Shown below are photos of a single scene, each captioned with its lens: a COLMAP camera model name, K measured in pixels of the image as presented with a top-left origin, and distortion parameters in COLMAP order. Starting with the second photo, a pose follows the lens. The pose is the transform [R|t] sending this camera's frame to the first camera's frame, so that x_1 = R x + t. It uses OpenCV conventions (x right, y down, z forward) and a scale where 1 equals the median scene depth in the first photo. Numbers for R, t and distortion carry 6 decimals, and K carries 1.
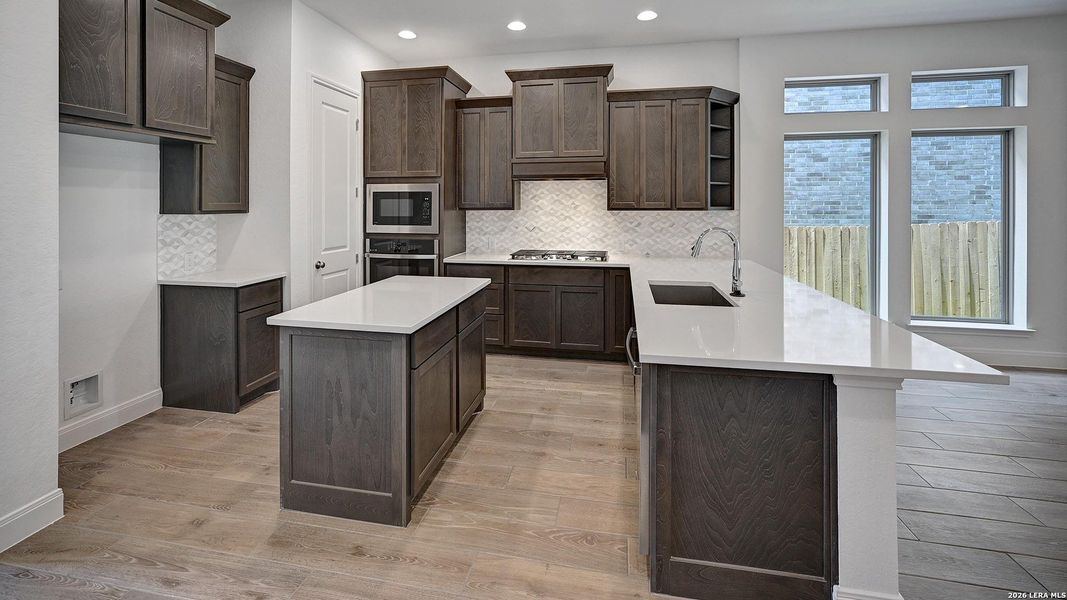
lens RADIAL K [[442.3, 0, 532.3], [0, 442.3, 205.1], [0, 0, 1]] dist [-0.014827, 0.000085]
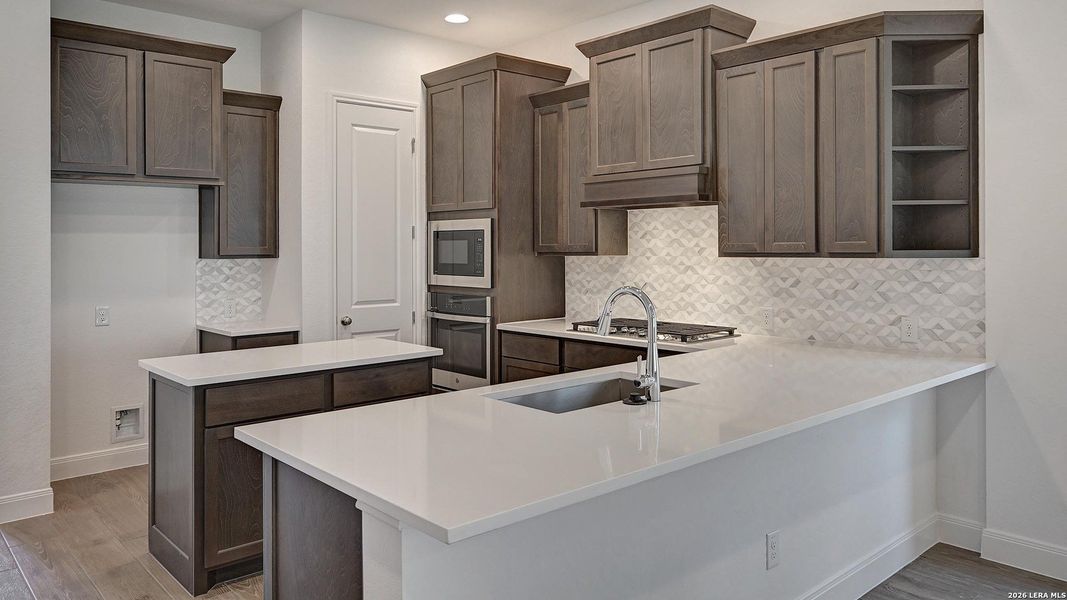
lens RADIAL K [[753.5, 0, 554.5], [0, 753.5, 241.6], [0, 0, 1]] dist [-0.007526, -0.002273]
pose [[0.803356, -0.007314, -0.595455, 0.582731], [0.003998, 0.999968, -0.006888, -0.002064], [0.595486, 0.003153, 0.803359, 0.078746]]
